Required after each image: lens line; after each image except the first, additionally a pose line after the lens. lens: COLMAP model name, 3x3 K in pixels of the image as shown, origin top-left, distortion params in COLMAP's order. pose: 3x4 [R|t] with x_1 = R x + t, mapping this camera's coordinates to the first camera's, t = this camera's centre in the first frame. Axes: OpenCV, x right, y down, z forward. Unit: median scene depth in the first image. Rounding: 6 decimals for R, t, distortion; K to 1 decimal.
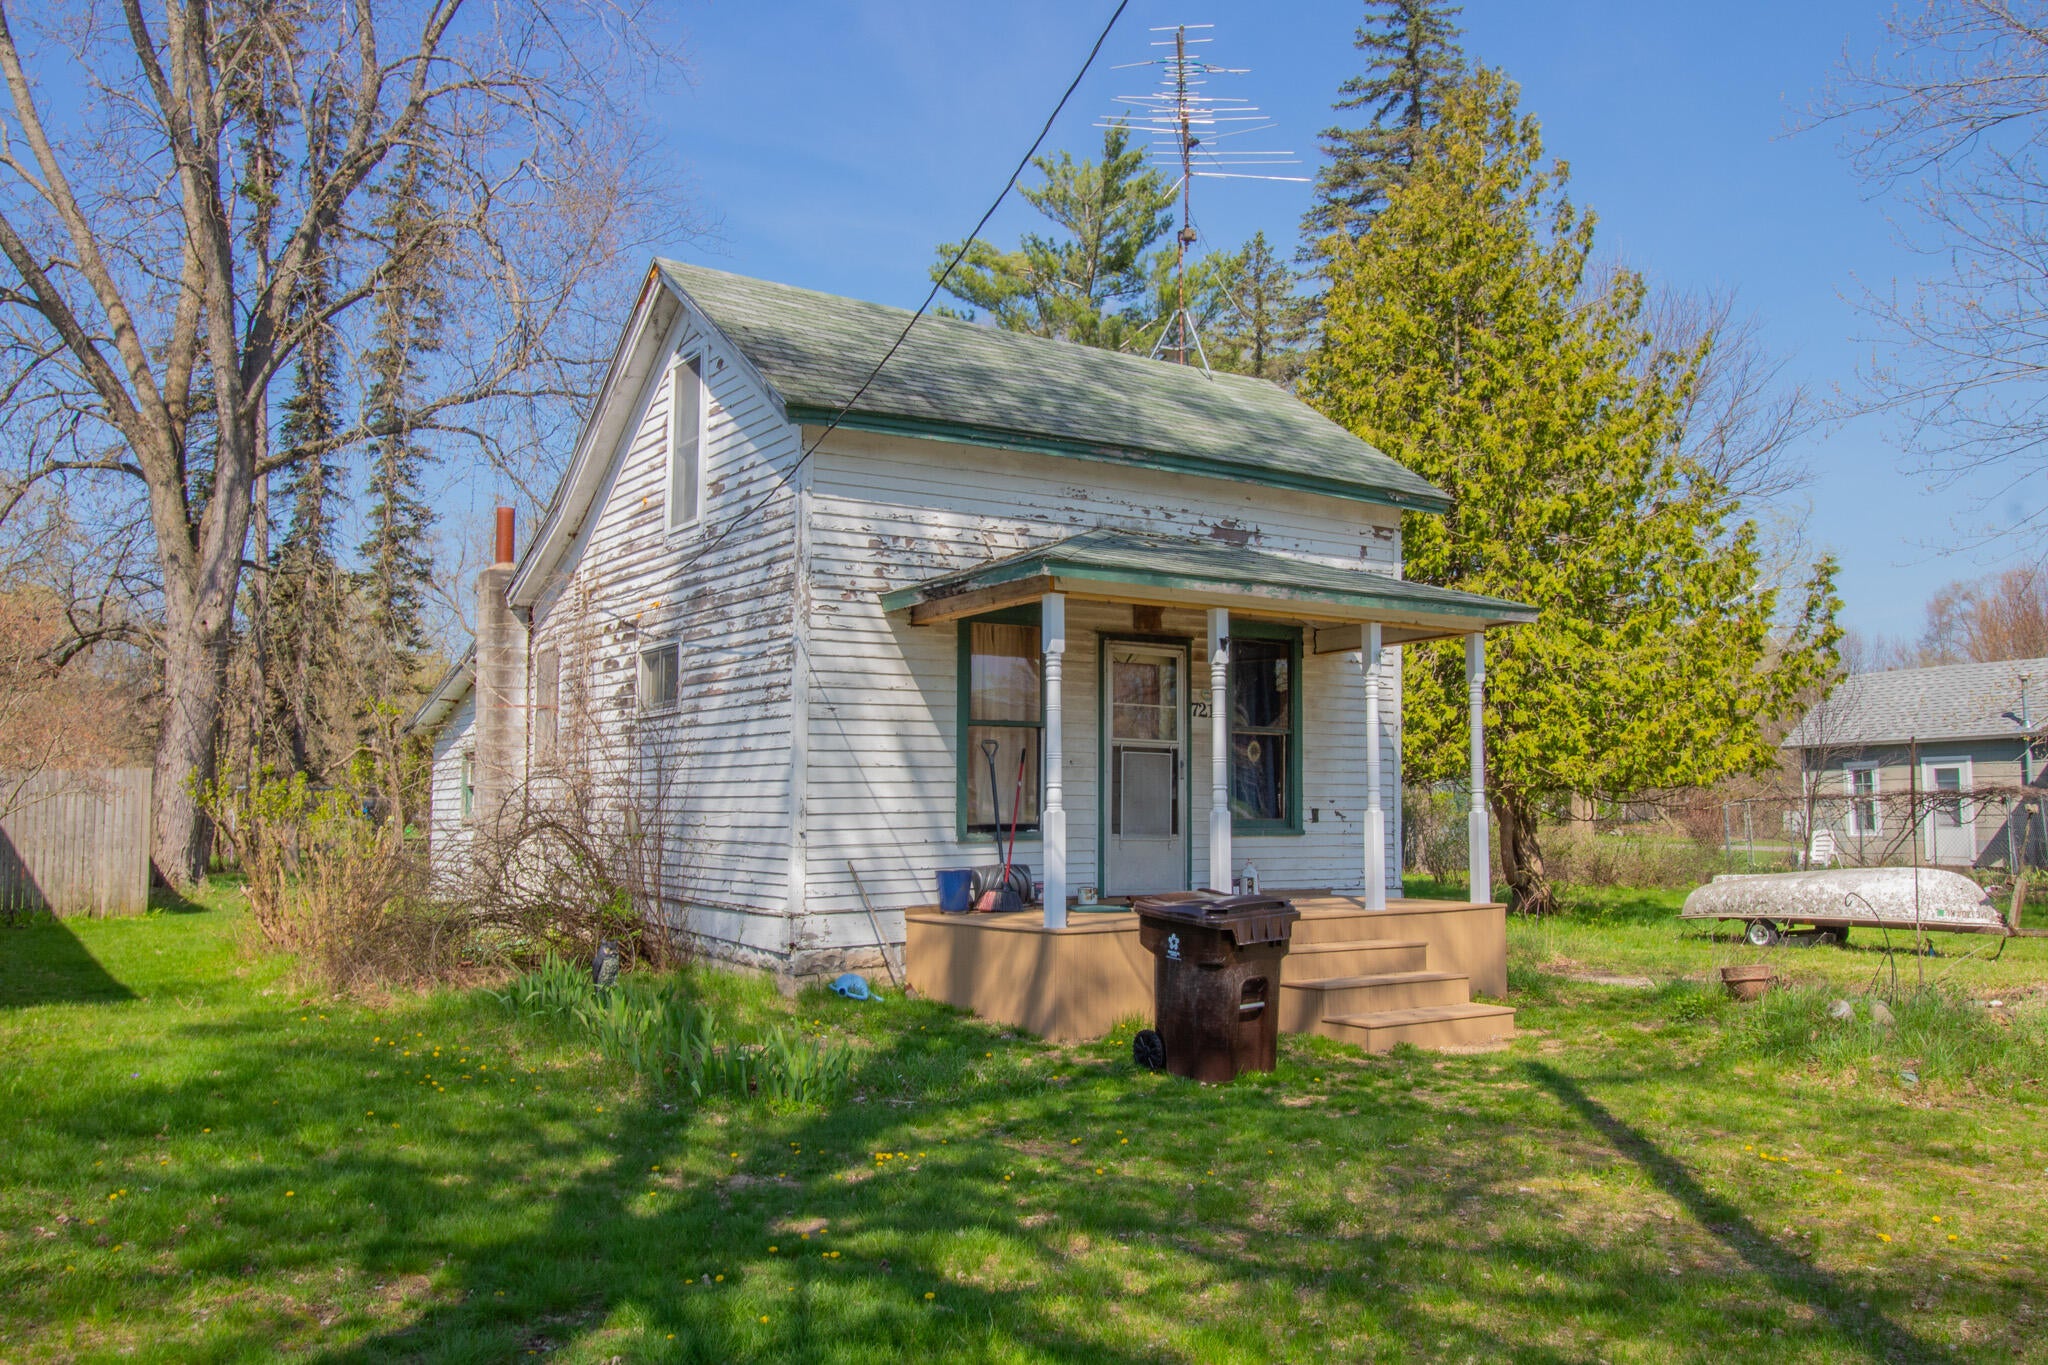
lens RADIAL K [[1669.8, 0, 1020.4], [0, 1669.8, 732.1], [0, 0, 1]] dist [0.001887, 0.003798]
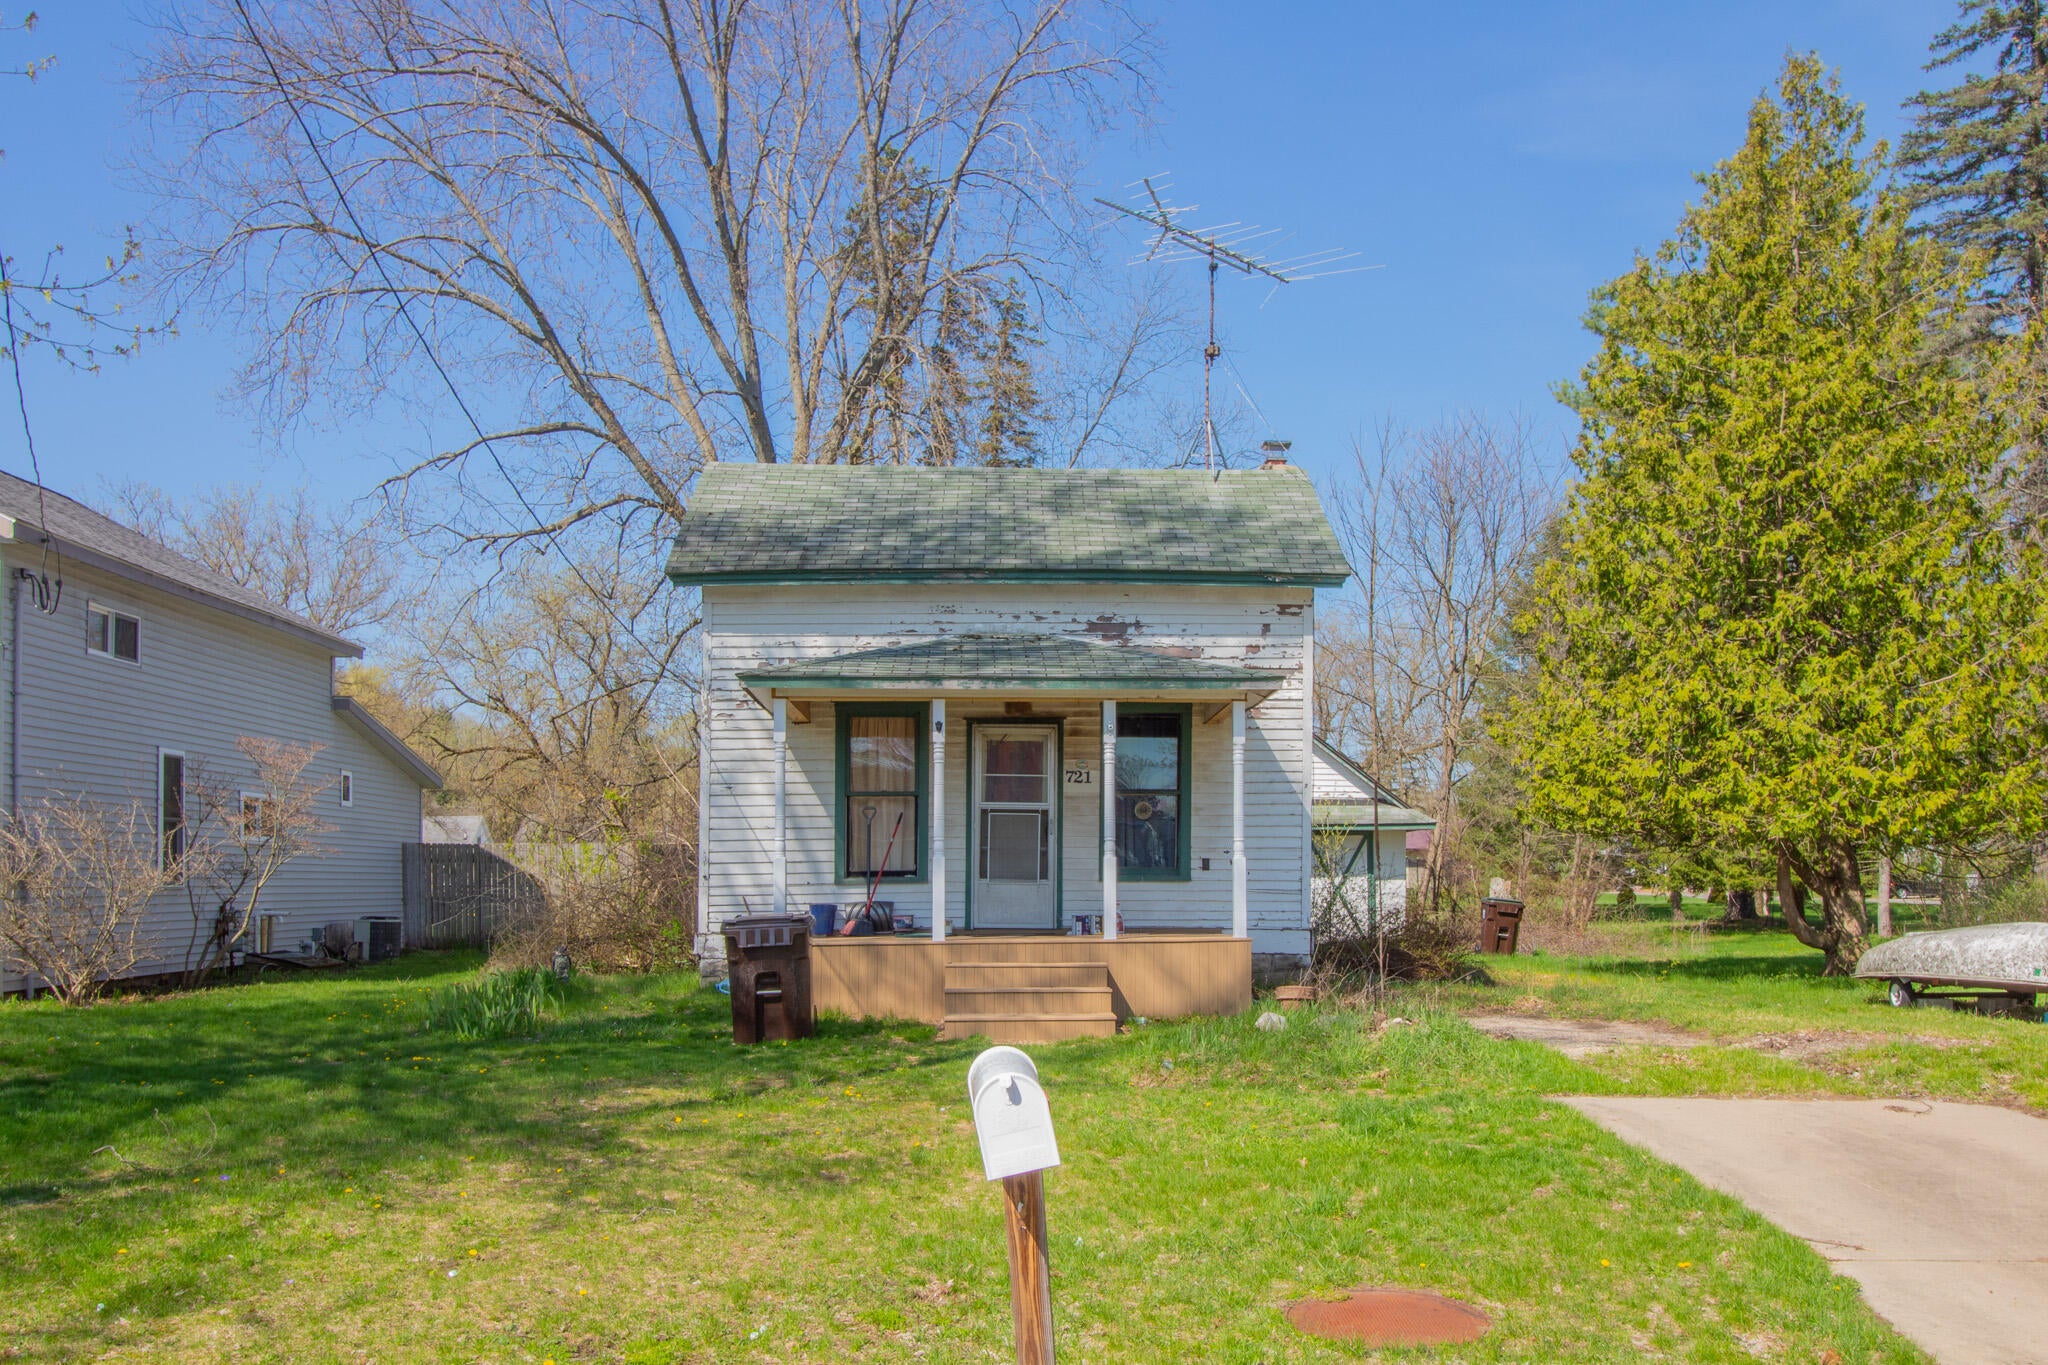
lens RADIAL K [[1698.4, 0, 1031.1], [0, 1698.4, 880.6], [0, 0, 1]] dist [0.002814, 0.007869]
pose [[0.845792, -0.003249, -0.533503, 0.804412], [0.026249, 0.999024, 0.035530, 0.018712], [0.532867, -0.044055, 0.845051, -0.061760]]
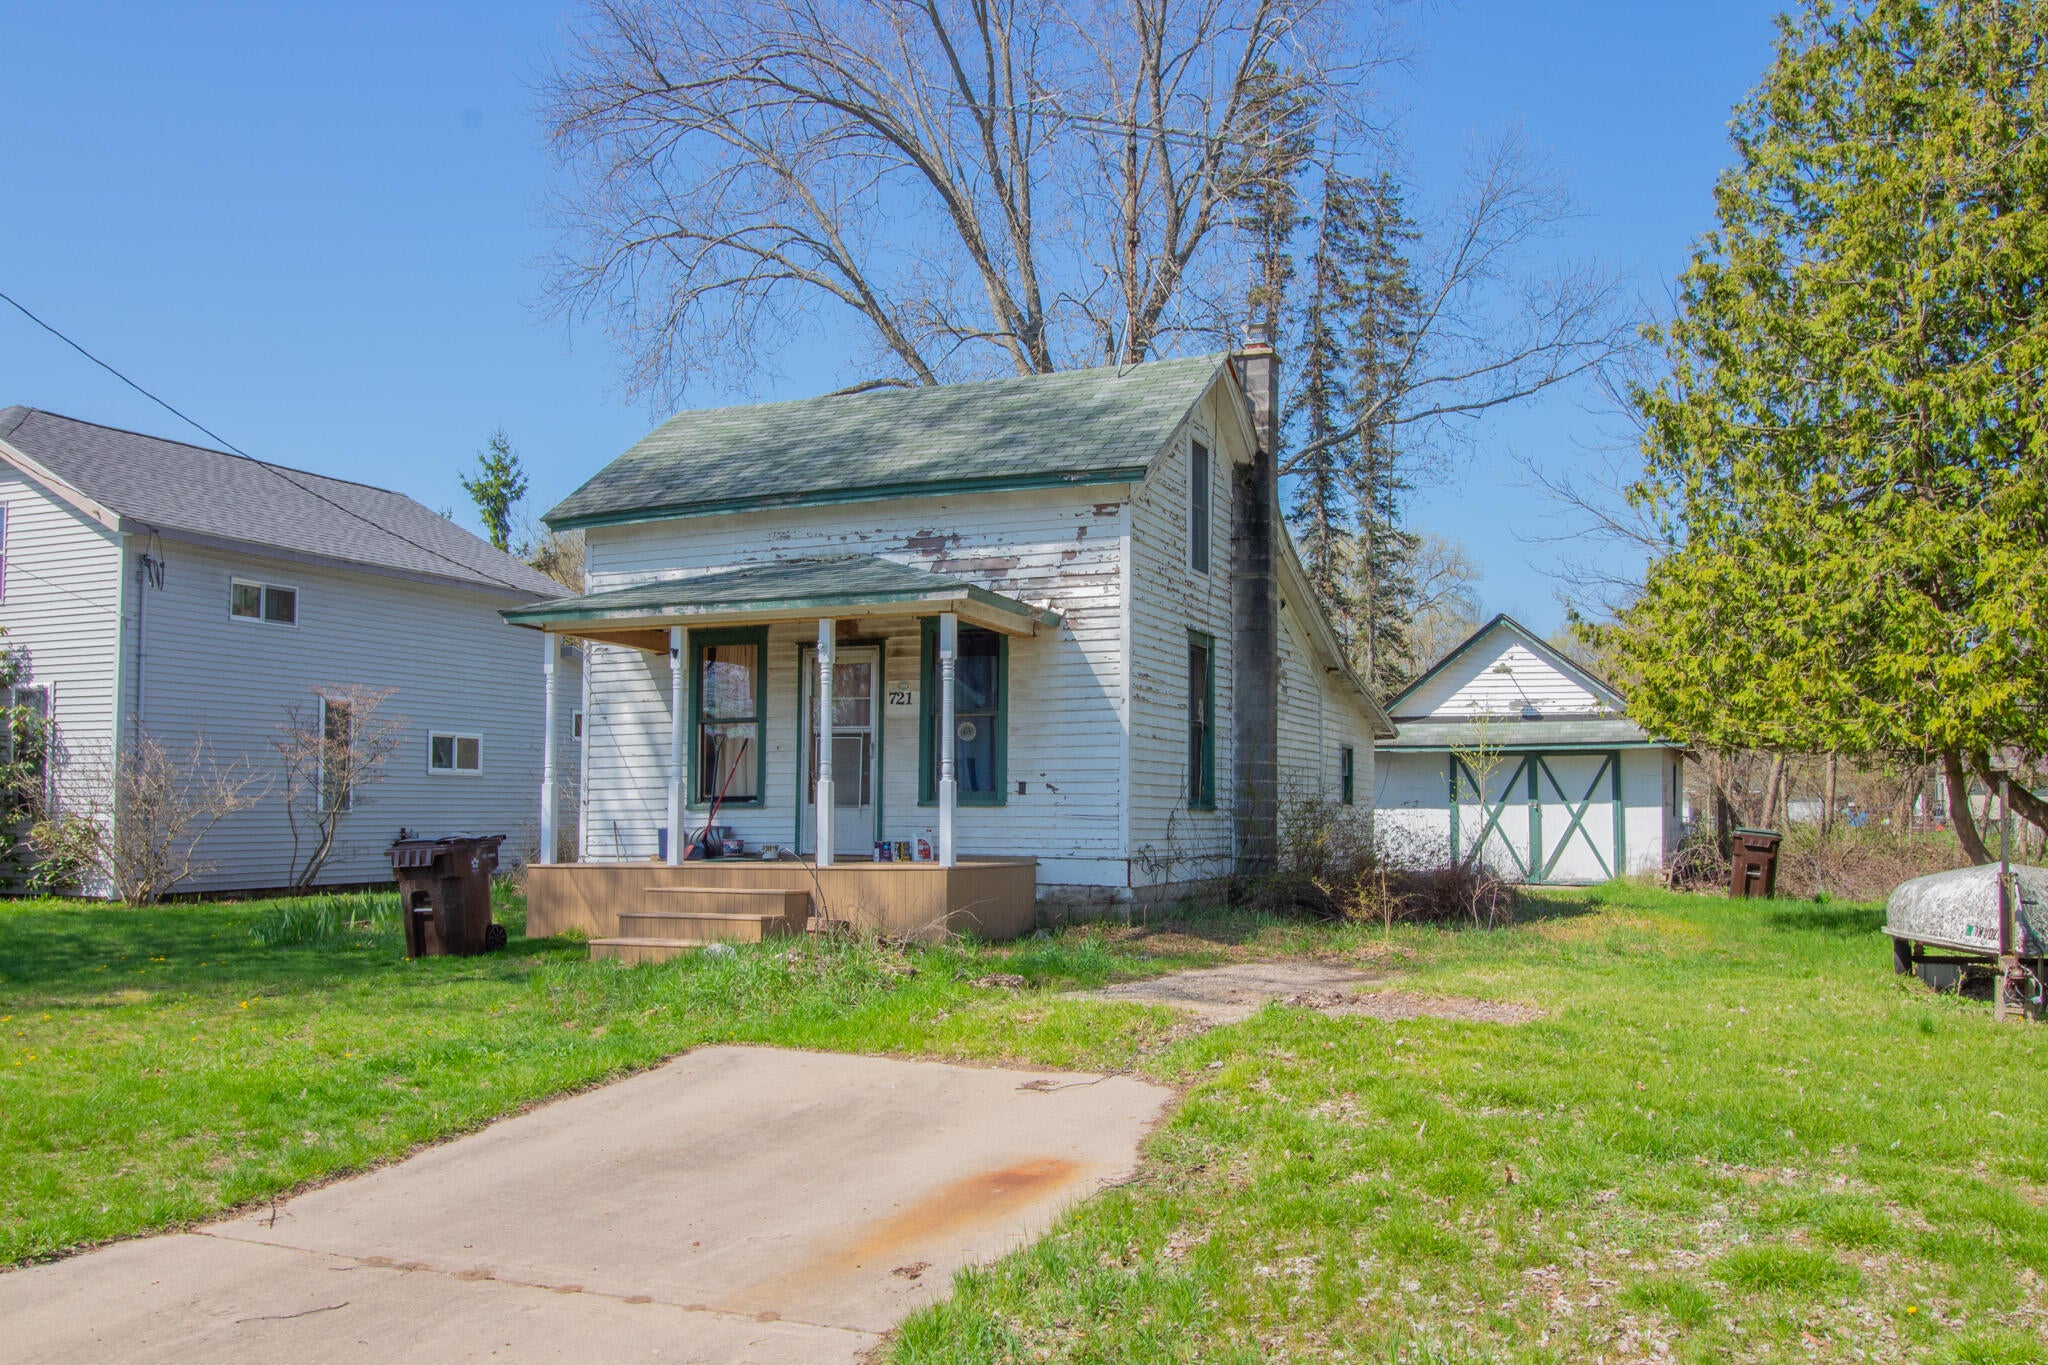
lens RADIAL K [[1693.6, 0, 1015.1], [0, 1693.6, 752.4], [0, 0, 1]] dist [0.011088, 0.004237]
pose [[0.531966, -0.032016, -0.846160, 1.260086], [0.038501, 0.999166, -0.013601, 0.047785], [0.845890, -0.025343, 0.532755, 0.480206]]
